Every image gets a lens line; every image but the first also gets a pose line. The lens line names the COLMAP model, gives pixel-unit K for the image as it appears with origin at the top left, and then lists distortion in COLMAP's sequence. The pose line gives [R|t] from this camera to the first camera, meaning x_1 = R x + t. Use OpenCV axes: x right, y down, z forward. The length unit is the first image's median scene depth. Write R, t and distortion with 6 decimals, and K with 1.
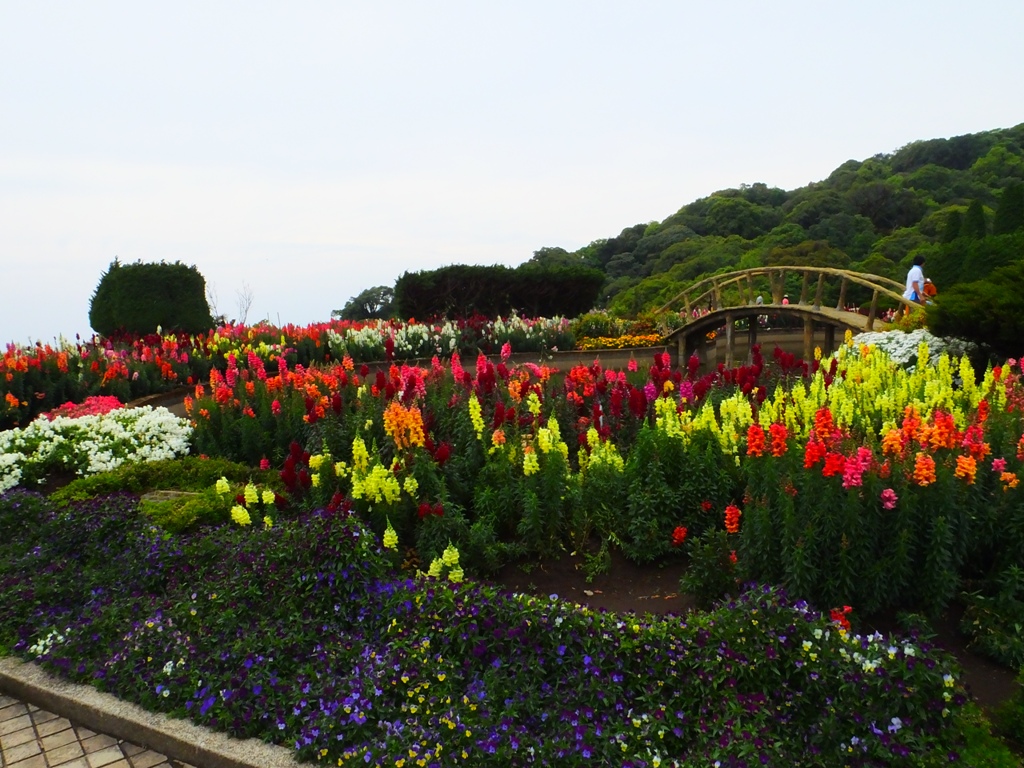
lens RADIAL K [[721.0, 0, 518.5], [0, 721.0, 377.9], [0, 0, 1]] dist [-0.047032, 0.029530]
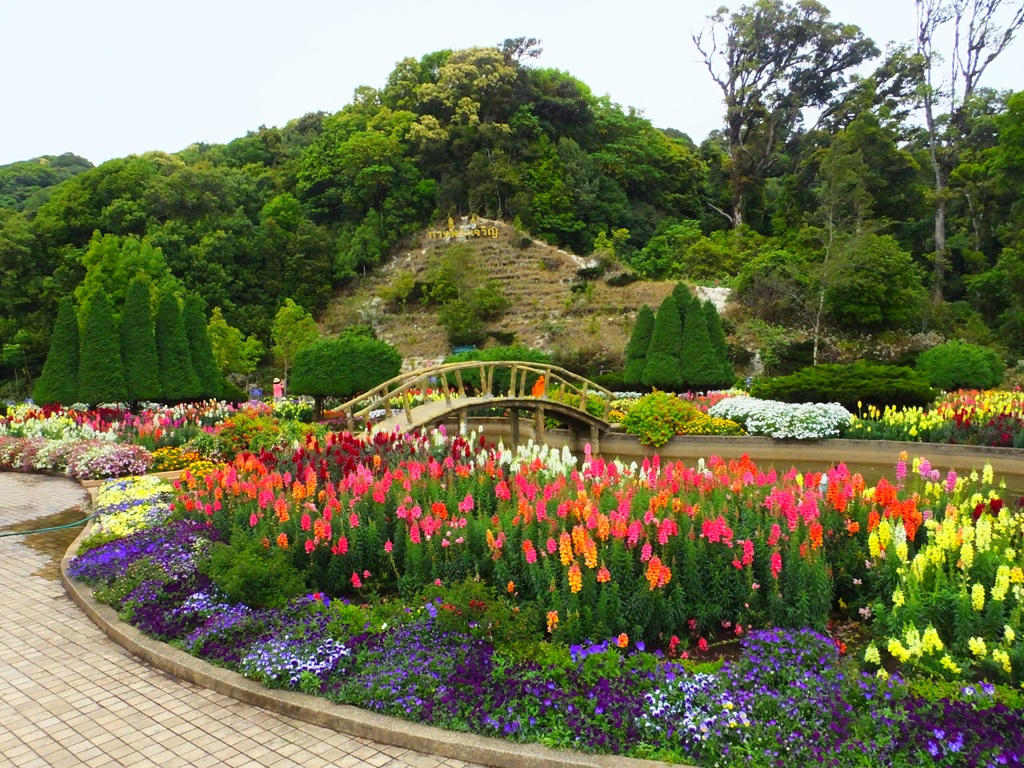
lens RADIAL K [[743.8, 0, 512.9], [0, 743.8, 389.5], [0, 0, 1]] dist [-0.070253, 0.014269]
pose [[-0.122488, -0.007305, 0.992443, -0.047485], [0.128021, 0.991502, 0.023099, -0.009062], [-0.984178, 0.129883, -0.120512, 0.074134]]
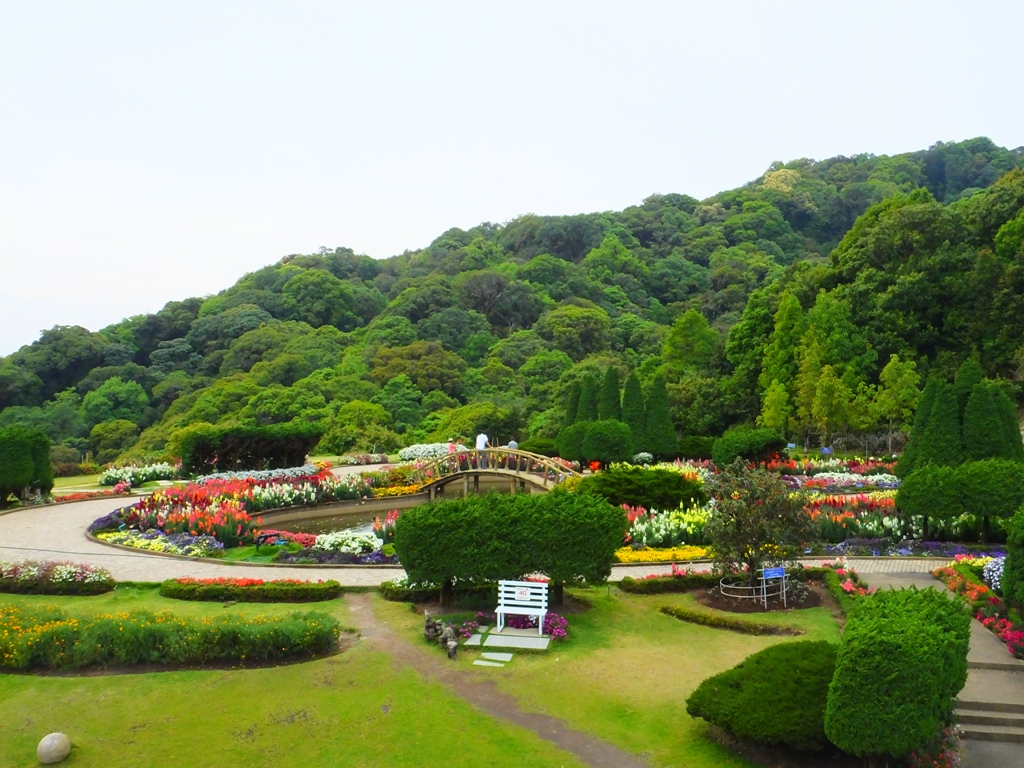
lens RADIAL K [[1048.4, 0, 513.1], [0, 1048.4, 384.3], [0, 0, 1]] dist [-0.041966, 0.000000]
pose [[0.881836, 0.026521, 0.470809, -0.055190], [0.029318, 0.993402, -0.110873, -0.001626], [-0.470643, 0.111575, 0.875240, -0.088029]]
